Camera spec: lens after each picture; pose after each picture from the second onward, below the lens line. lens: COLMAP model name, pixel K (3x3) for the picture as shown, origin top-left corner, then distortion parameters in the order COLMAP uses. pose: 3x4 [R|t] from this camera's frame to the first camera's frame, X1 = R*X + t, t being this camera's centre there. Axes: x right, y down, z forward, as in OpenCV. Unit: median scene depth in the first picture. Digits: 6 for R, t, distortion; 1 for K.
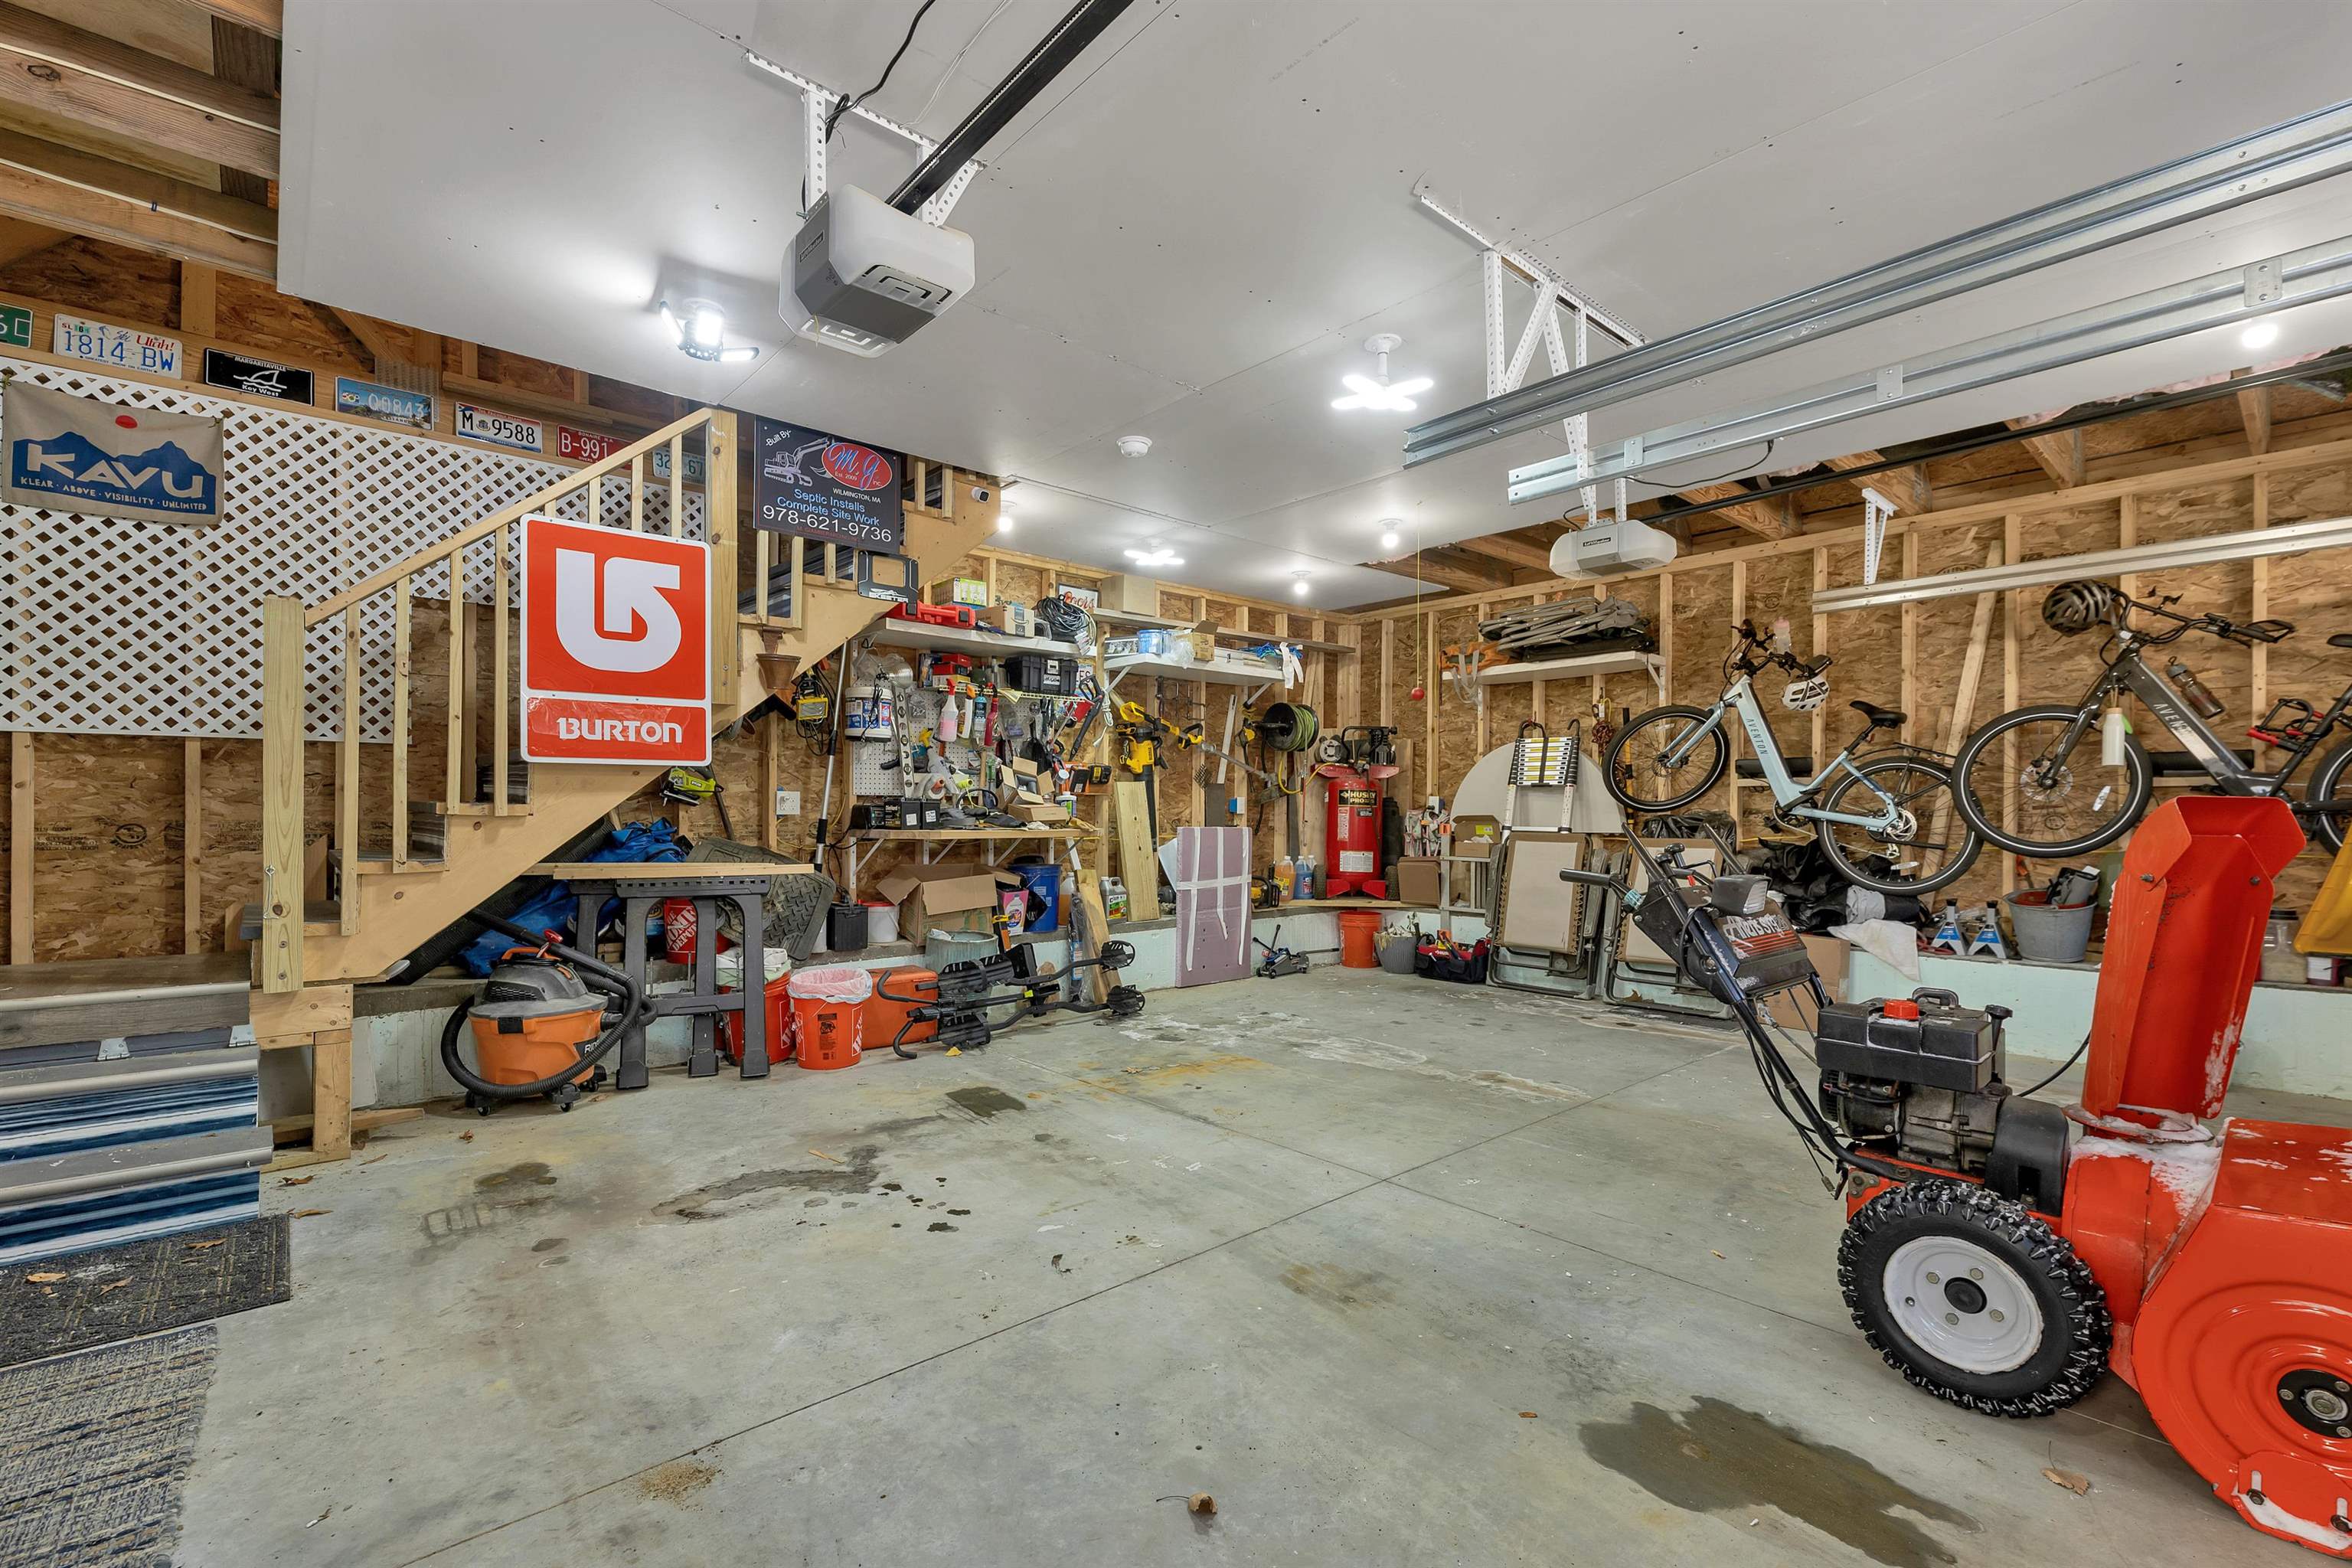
lens RADIAL K [[1026.6, 0, 1173.1], [0, 1026.6, 804.3], [0, 0, 1]] dist [0.001441, 0.000116]
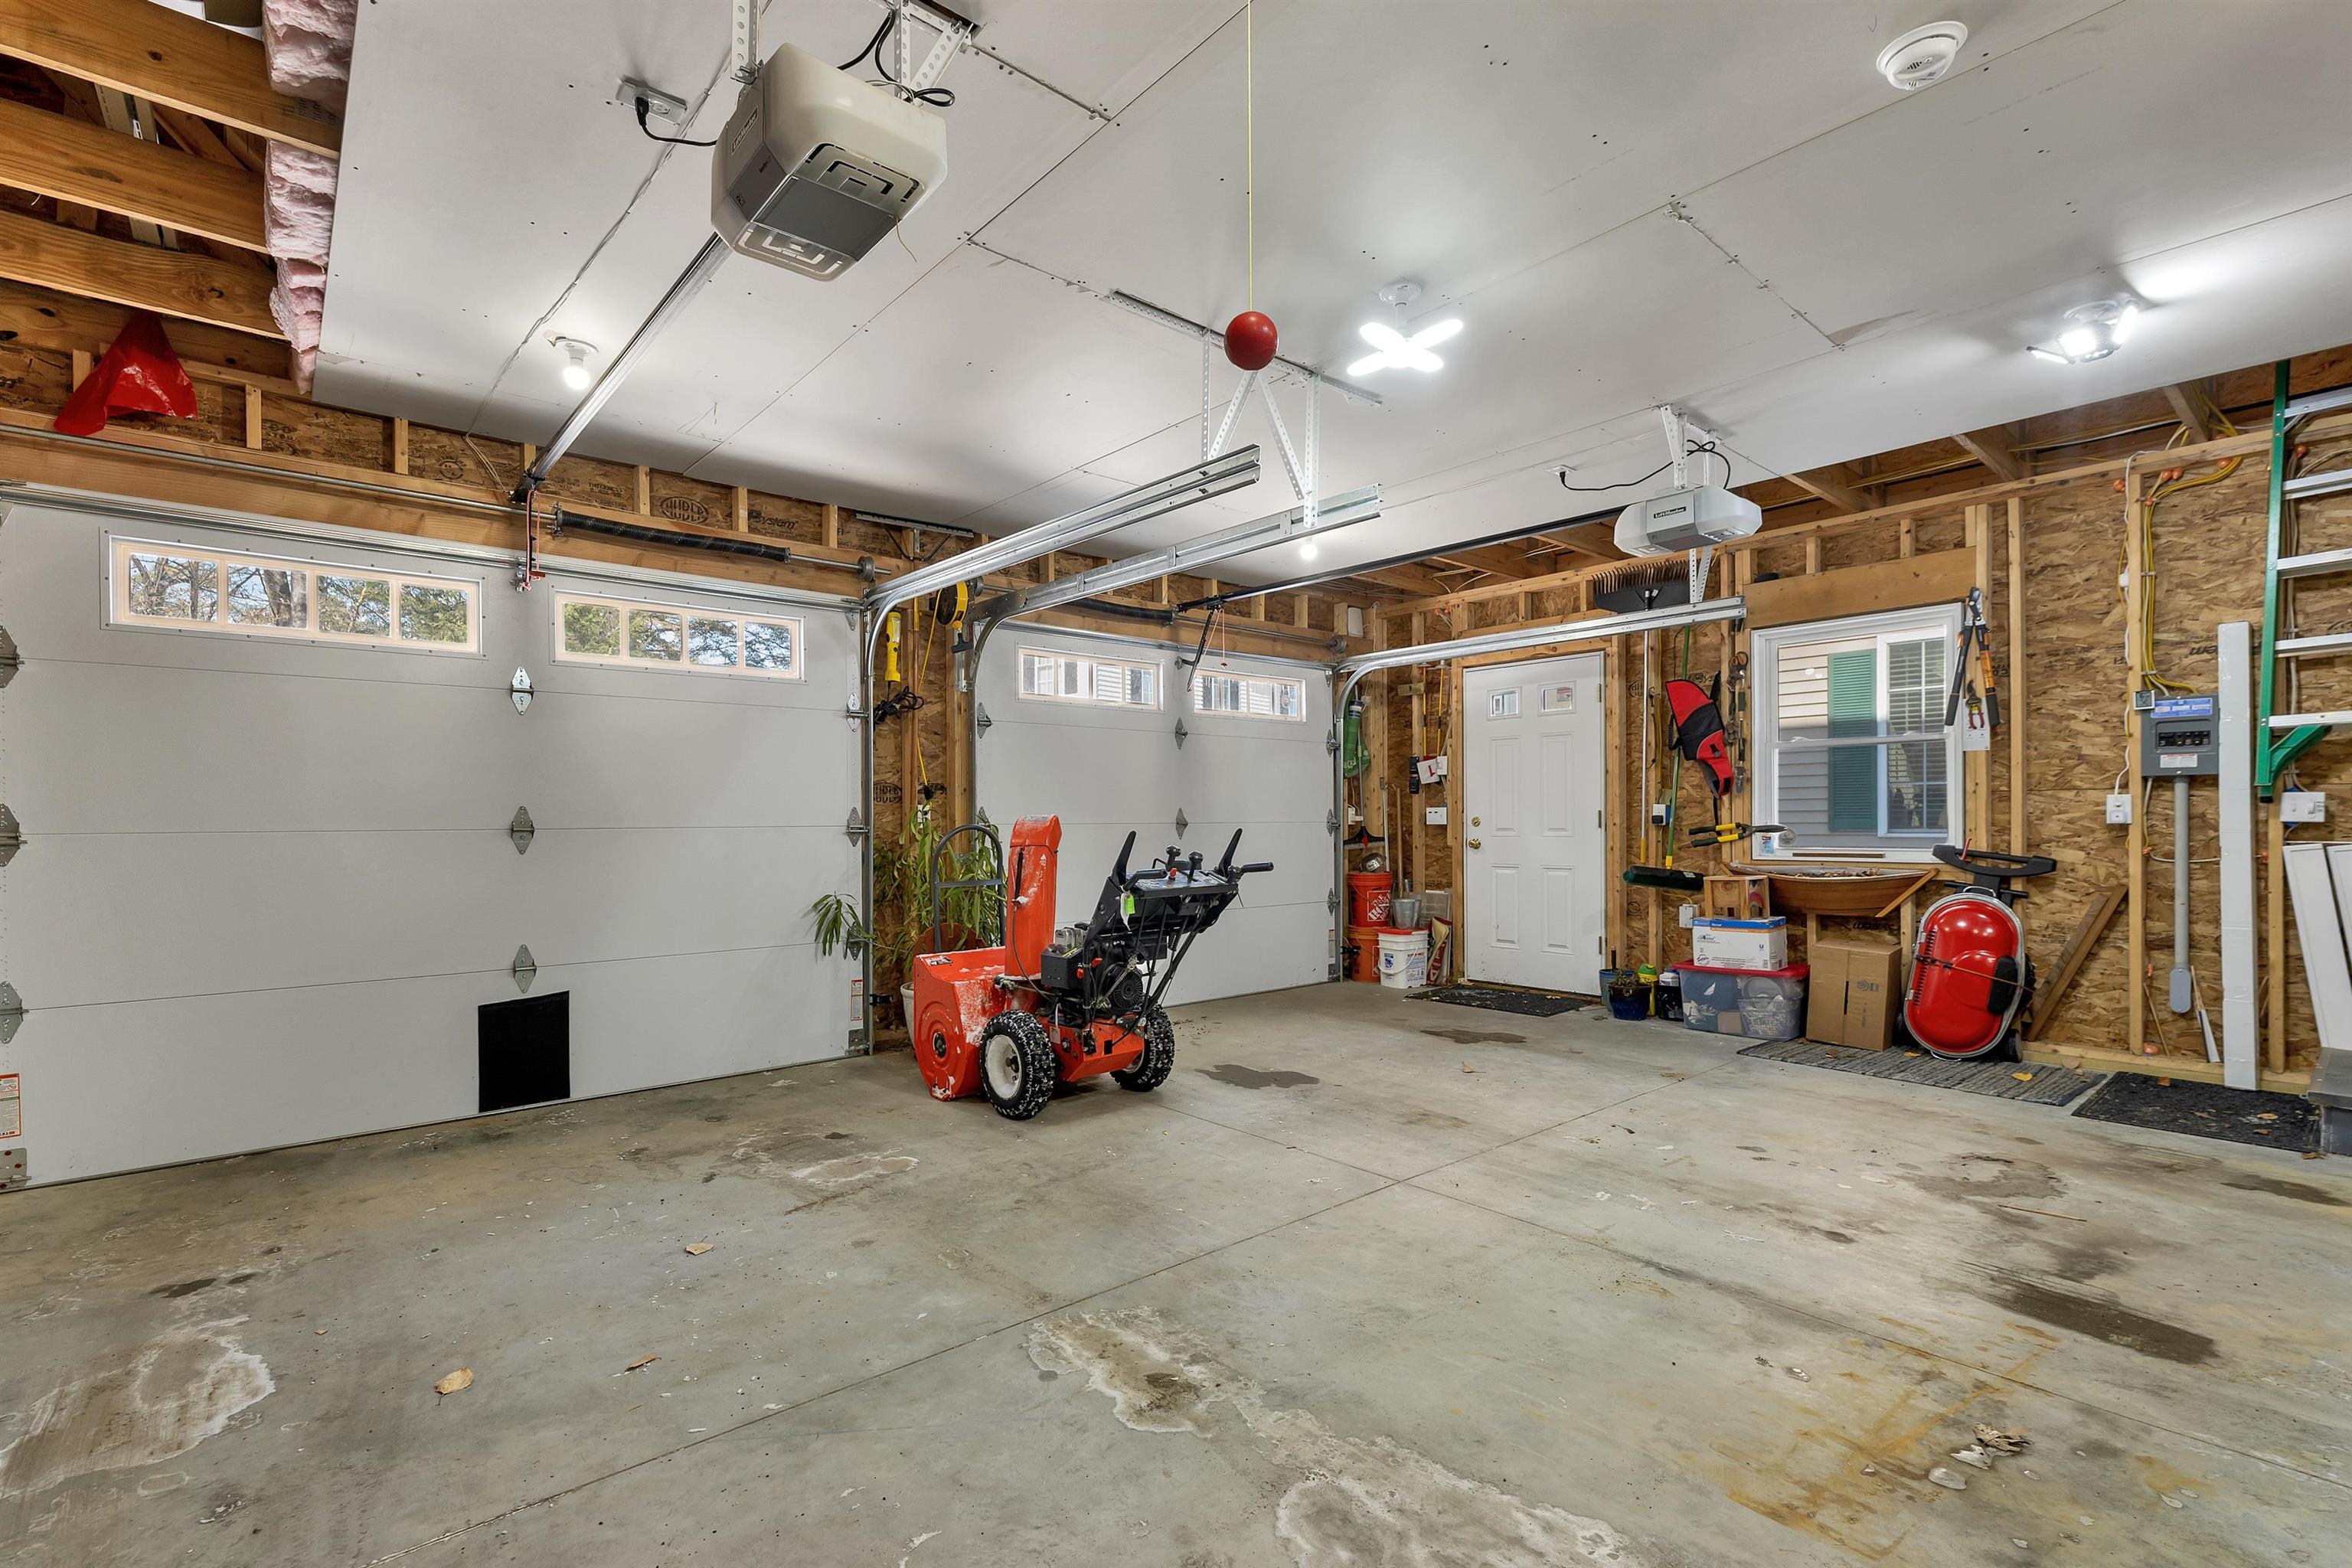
lens RADIAL K [[1026.6, 0, 1173.1], [0, 1026.6, 804.3], [0, 0, 1]] dist [0.001441, 0.000116]
pose [[-0.999824, 0.003116, 0.018477, 0.396905], [0.002719, 0.999766, -0.021440, 0.011975], [-0.018540, -0.021386, -0.999599, 1.959596]]
